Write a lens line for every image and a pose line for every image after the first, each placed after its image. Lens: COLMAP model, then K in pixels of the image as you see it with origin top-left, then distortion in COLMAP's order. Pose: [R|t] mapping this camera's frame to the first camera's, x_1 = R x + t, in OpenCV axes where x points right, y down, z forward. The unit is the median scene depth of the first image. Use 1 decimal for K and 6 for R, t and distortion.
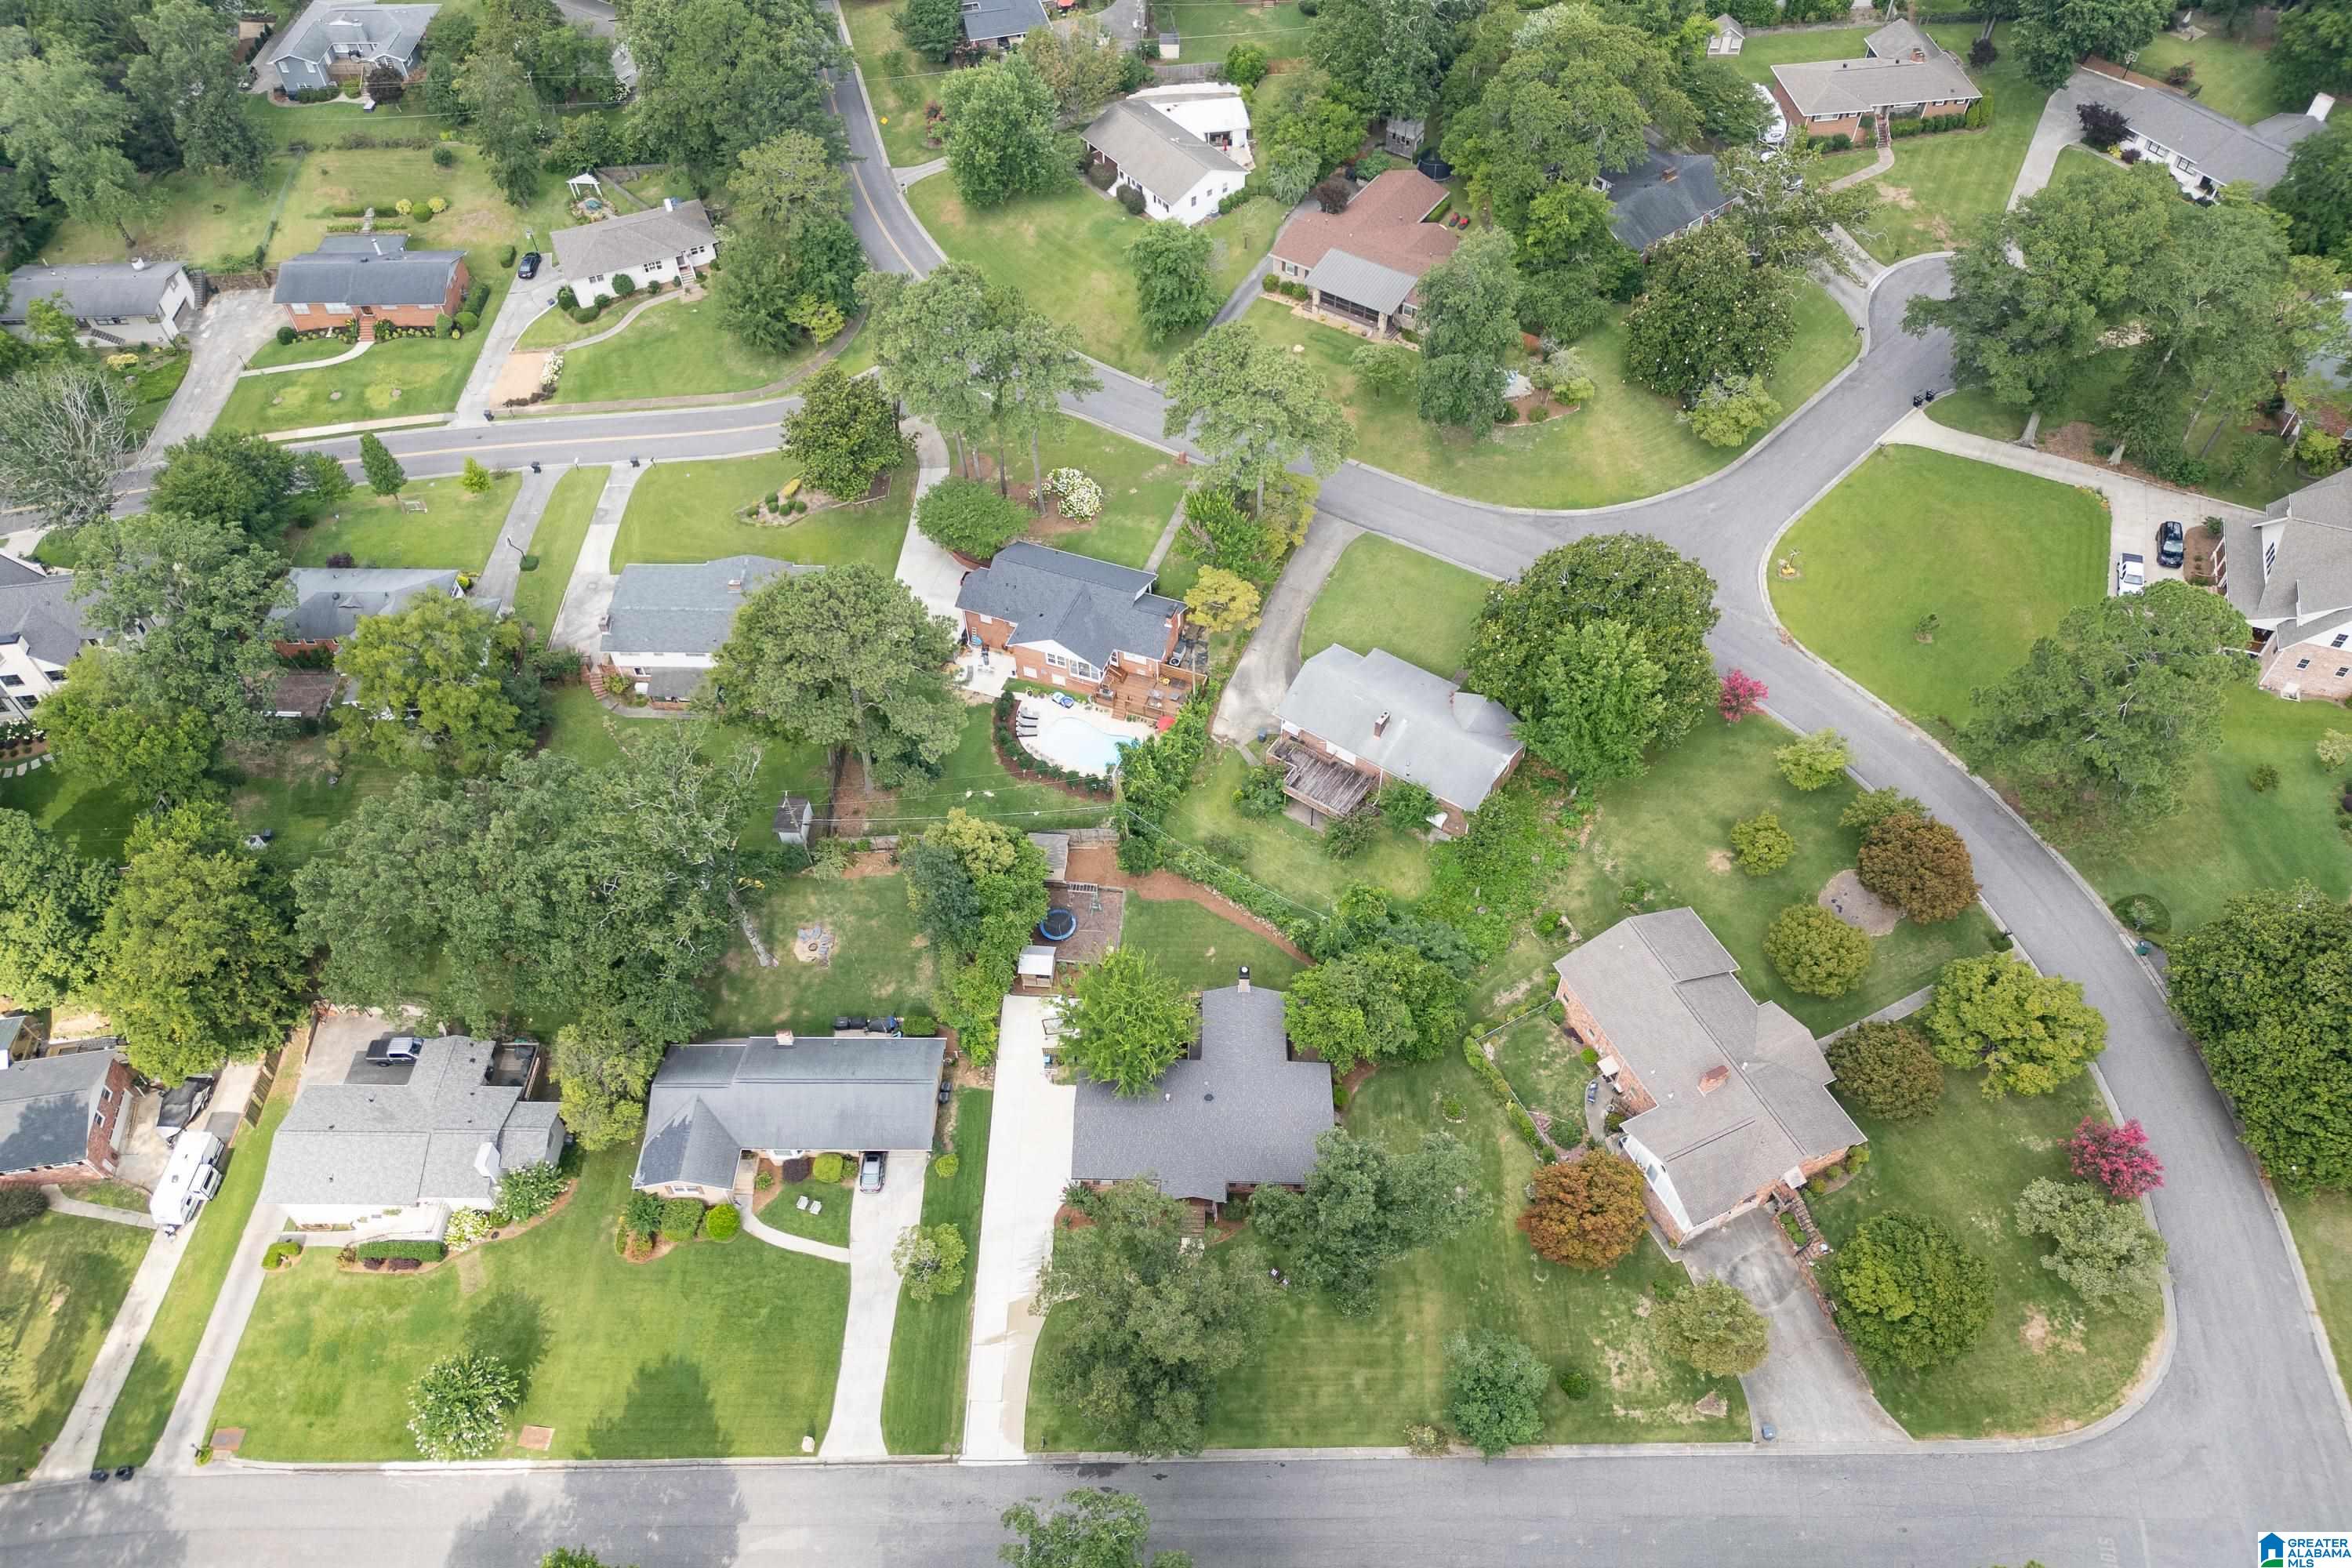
lens RADIAL K [[1593.8, 0, 1176.0], [0, 1593.8, 784.0], [0, 0, 1]] dist [0.087303, -0.106375]
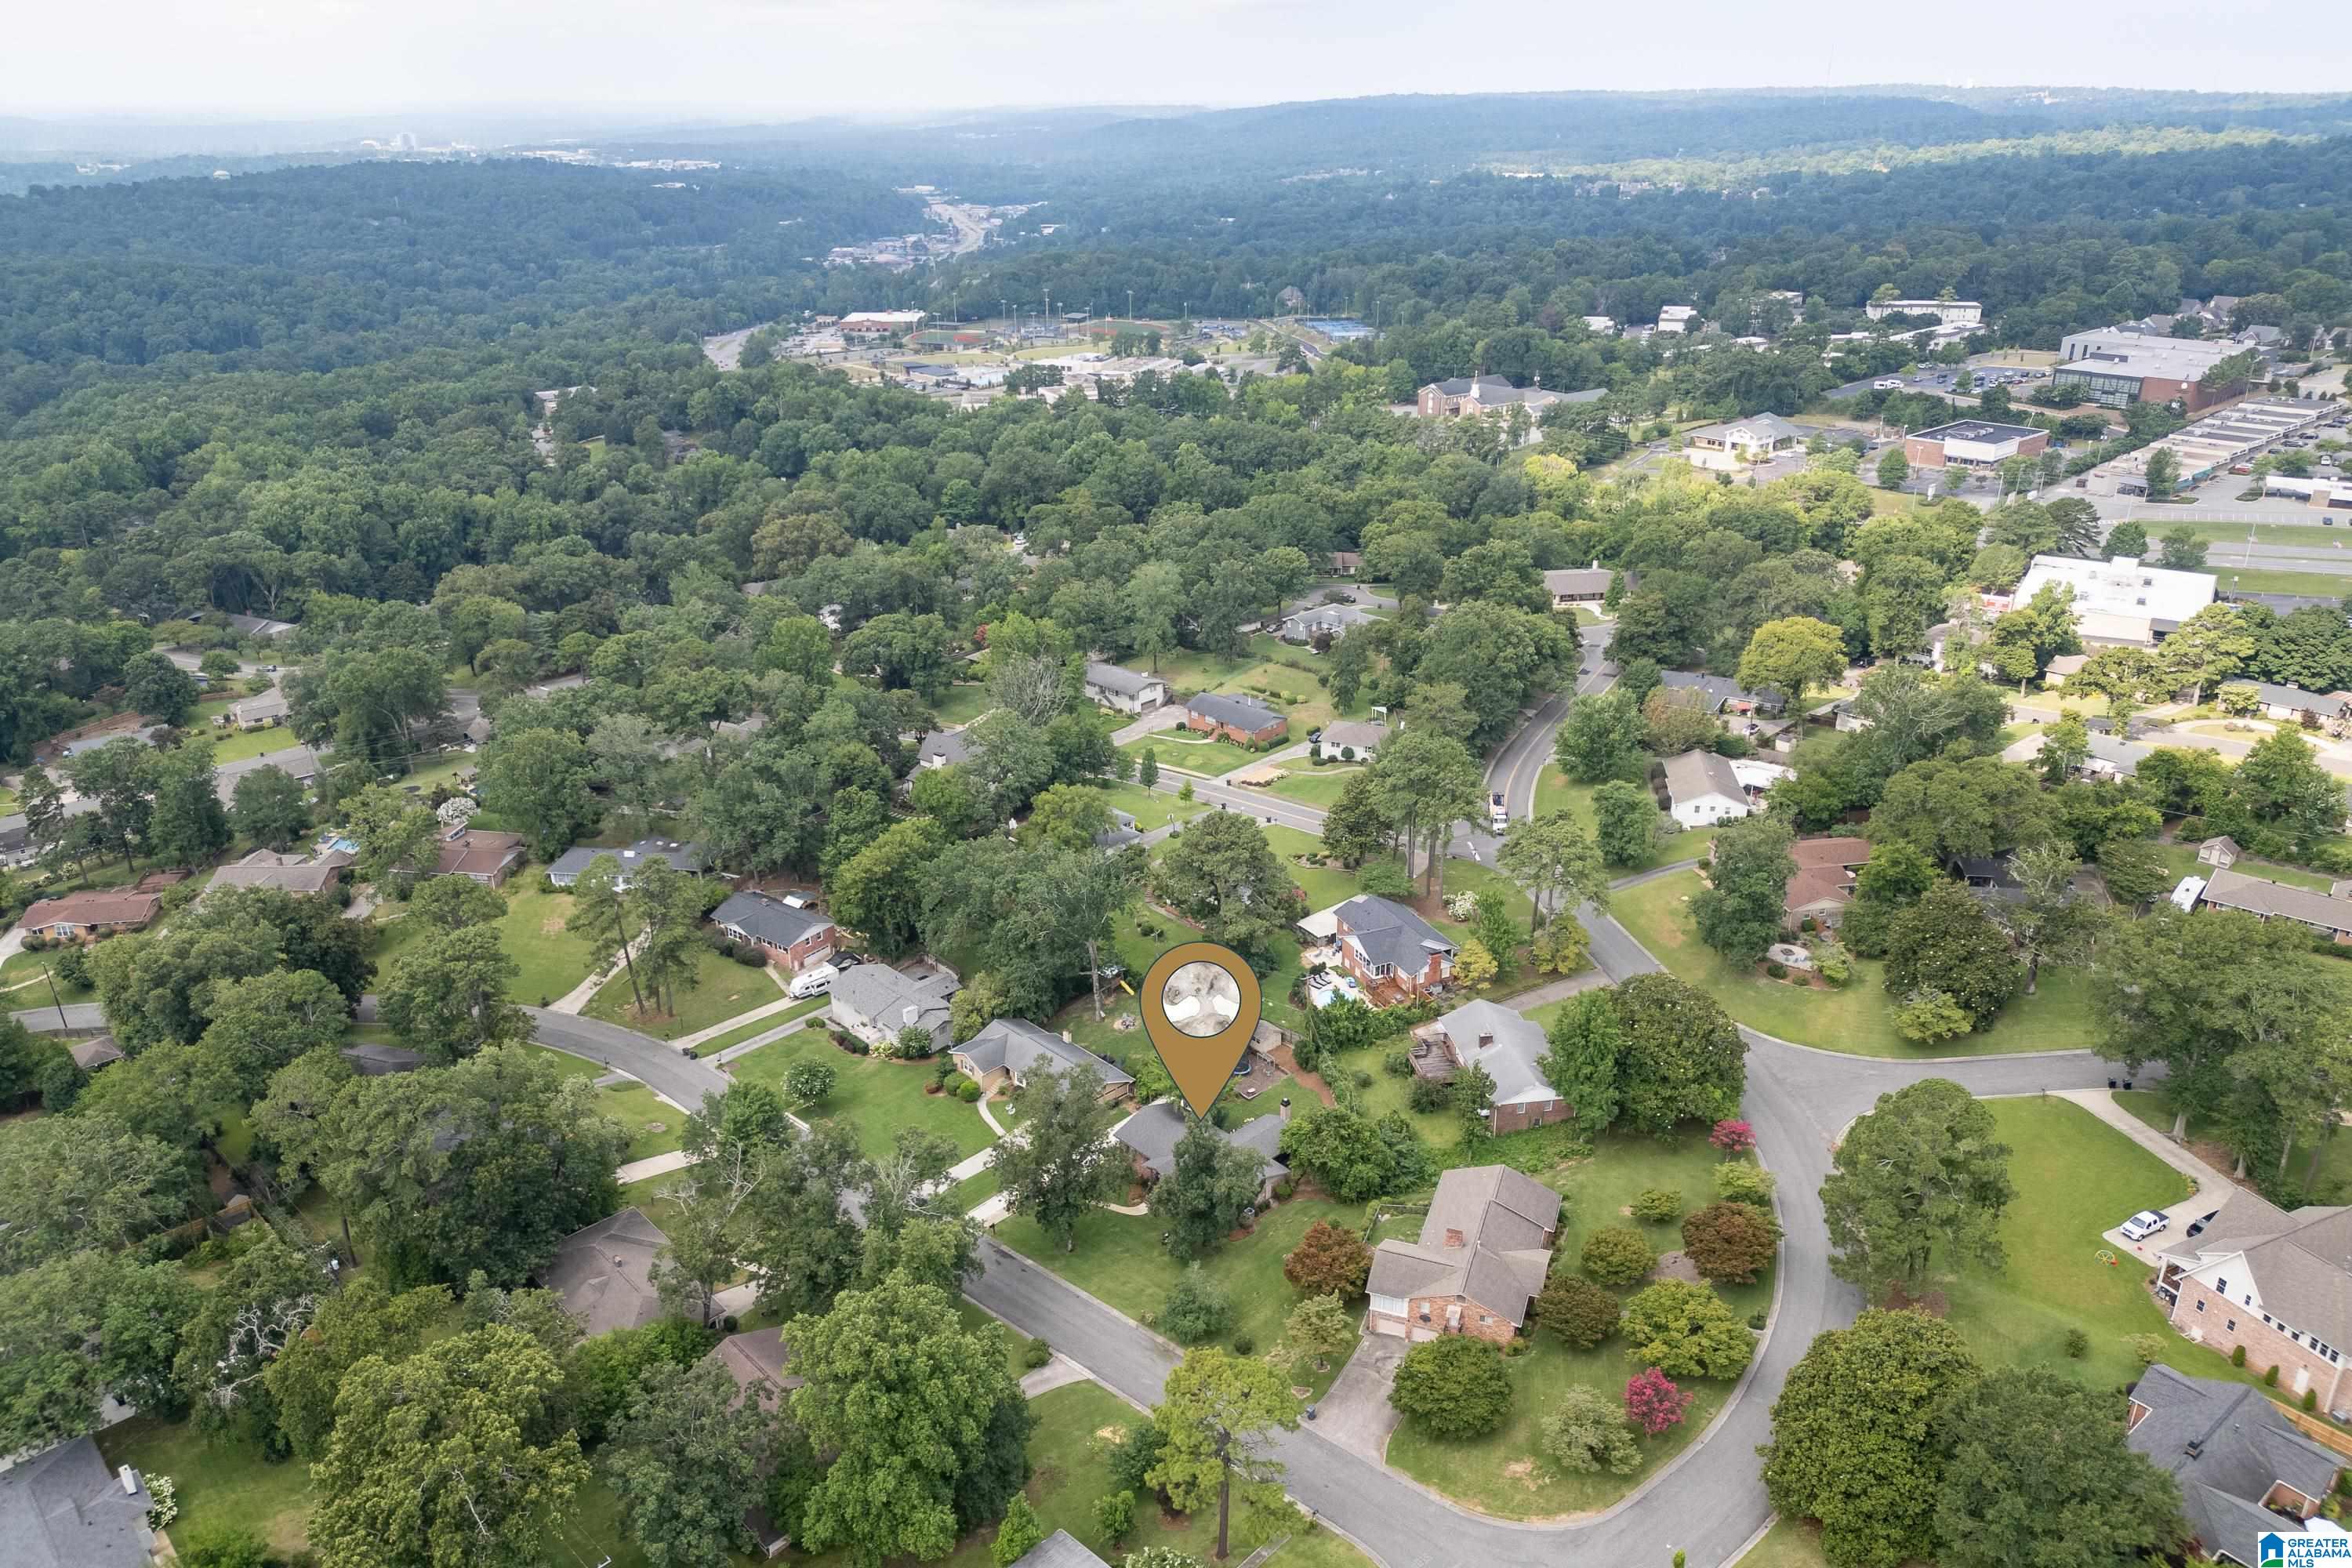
lens RADIAL K [[1593.8, 0, 1176.0], [0, 1593.8, 784.0], [0, 0, 1]] dist [0.087303, -0.106375]
pose [[0.712671, 0.286843, -0.640173, 0.757775], [-0.552071, 0.792370, -0.259554, 0.295250], [0.432802, 0.538397, 0.723057, -0.257591]]
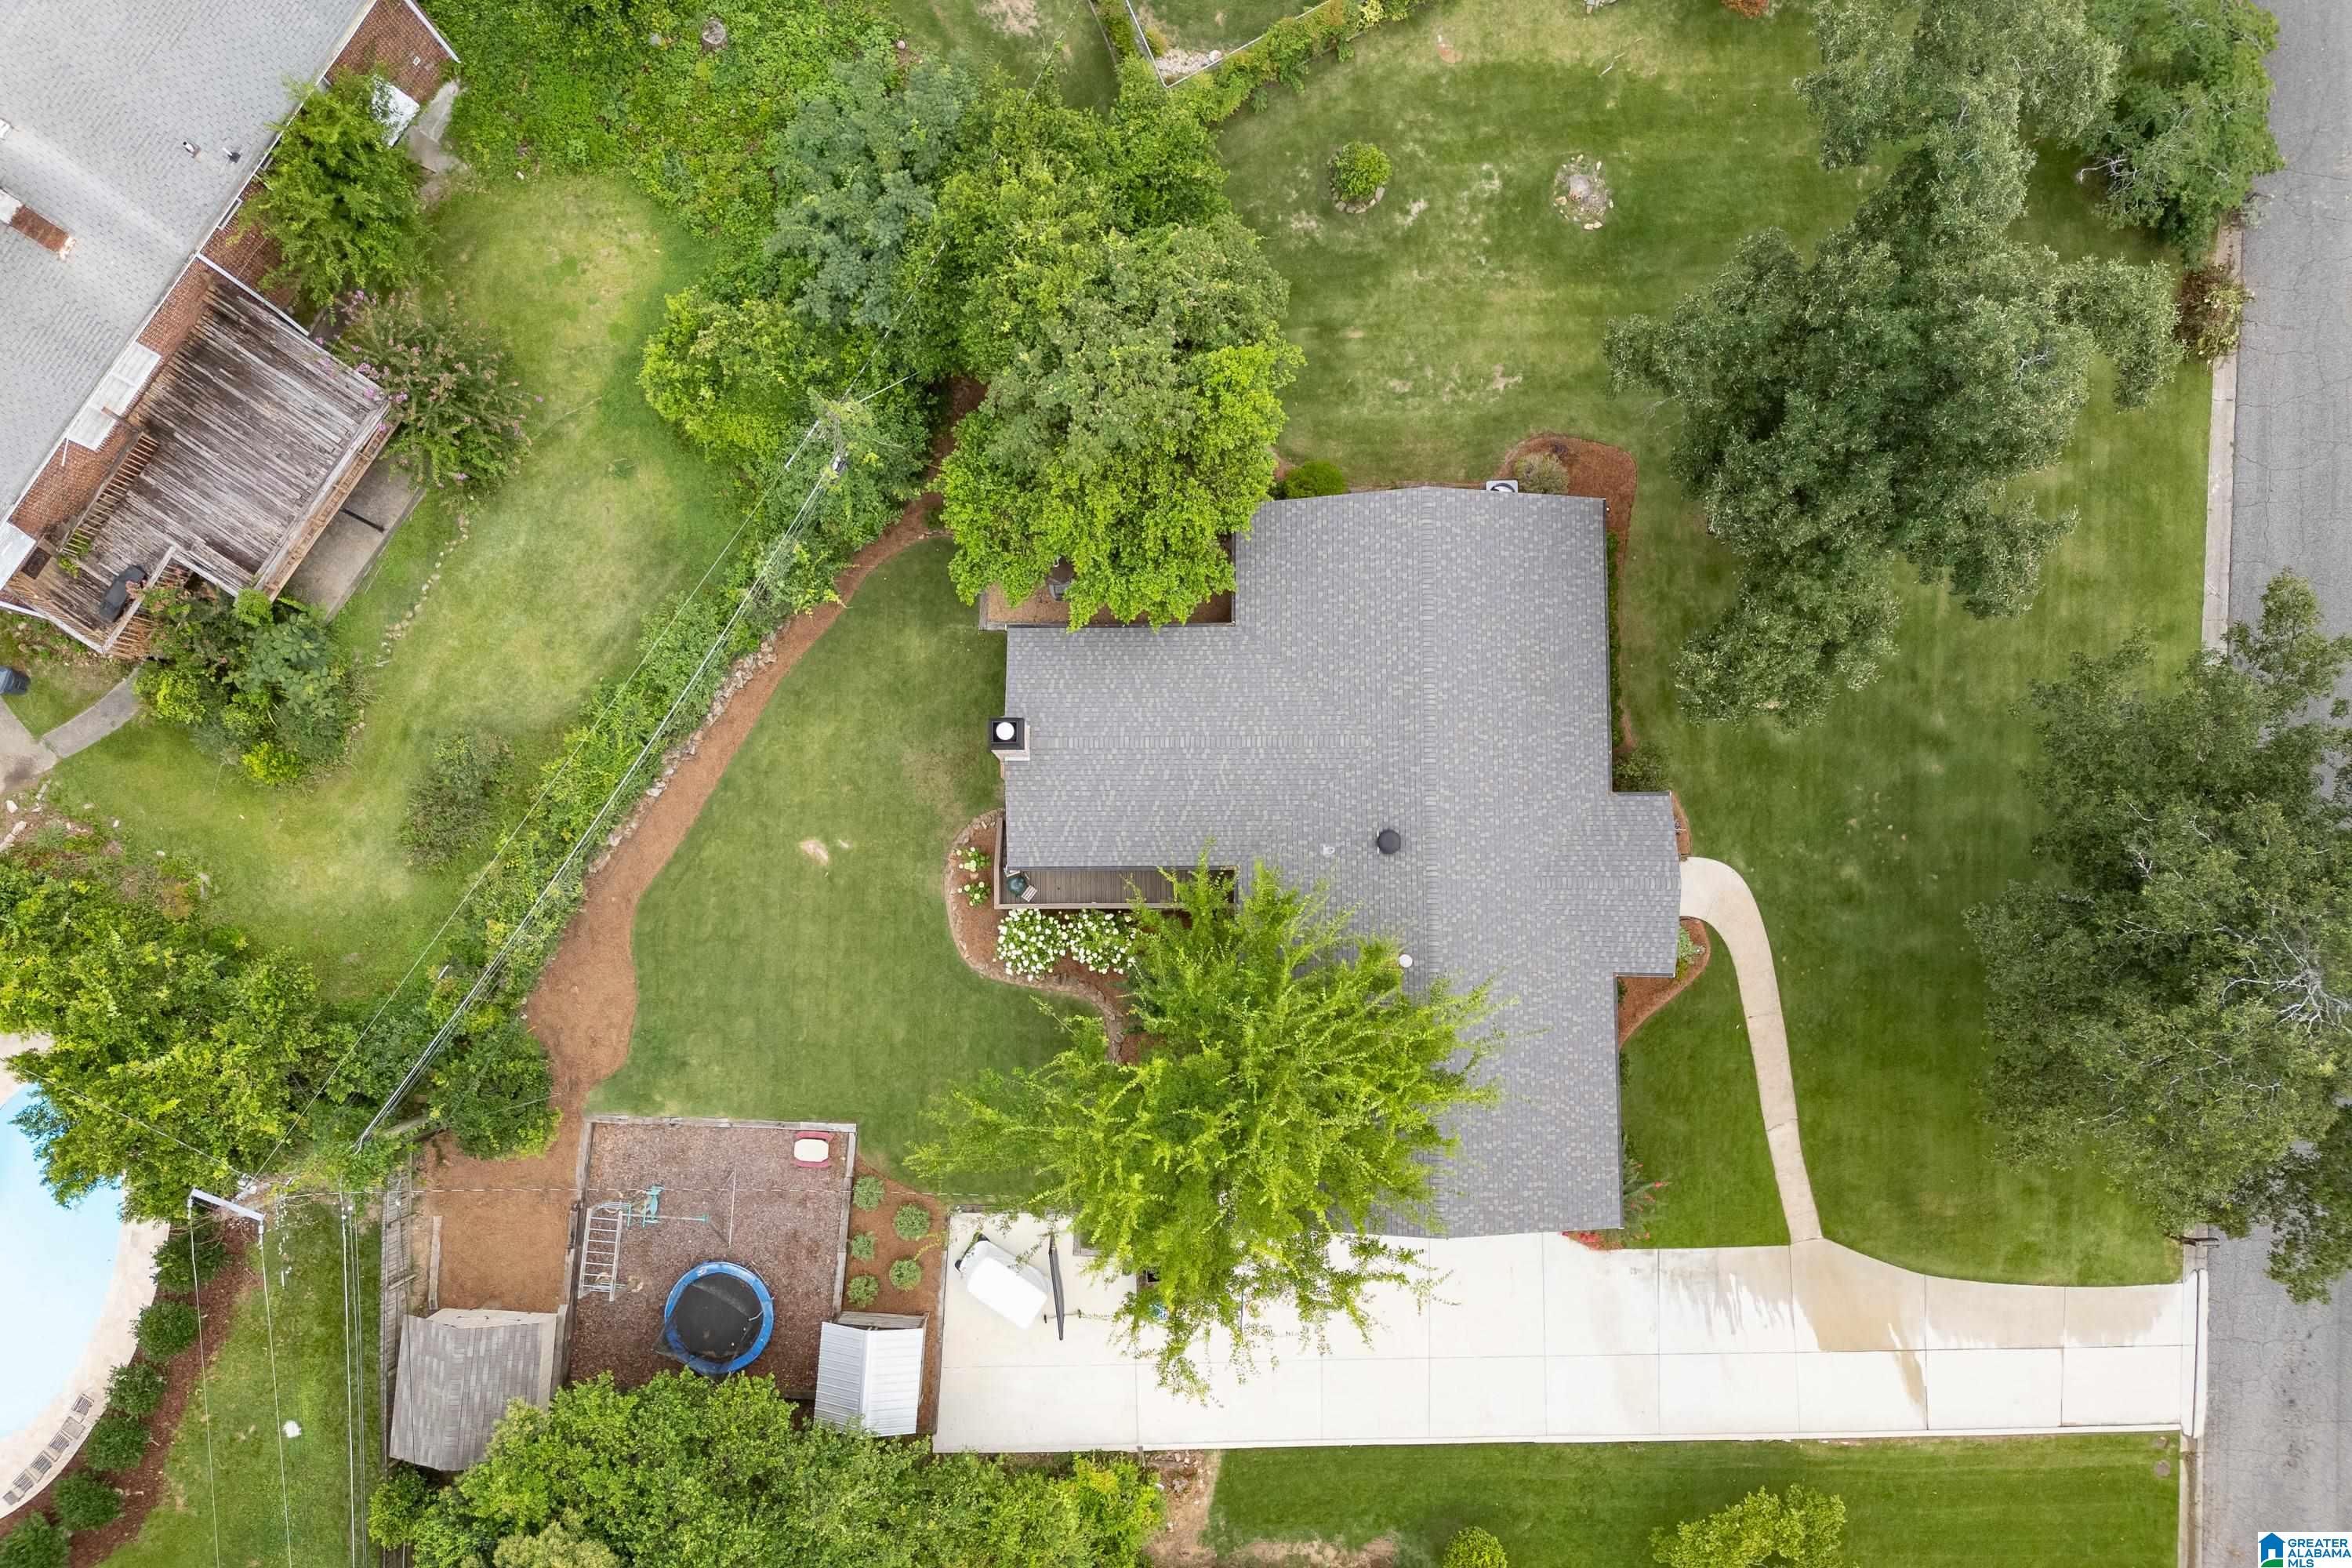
lens RADIAL K [[1593.8, 0, 1176.0], [0, 1593.8, 784.0], [0, 0, 1]] dist [0.087303, -0.106375]
pose [[-0.026023, -0.996005, 0.085425, 0.004657], [0.789165, 0.031987, 0.613348, -0.043198], [-0.613630, 0.083376, 0.785179, 0.650659]]
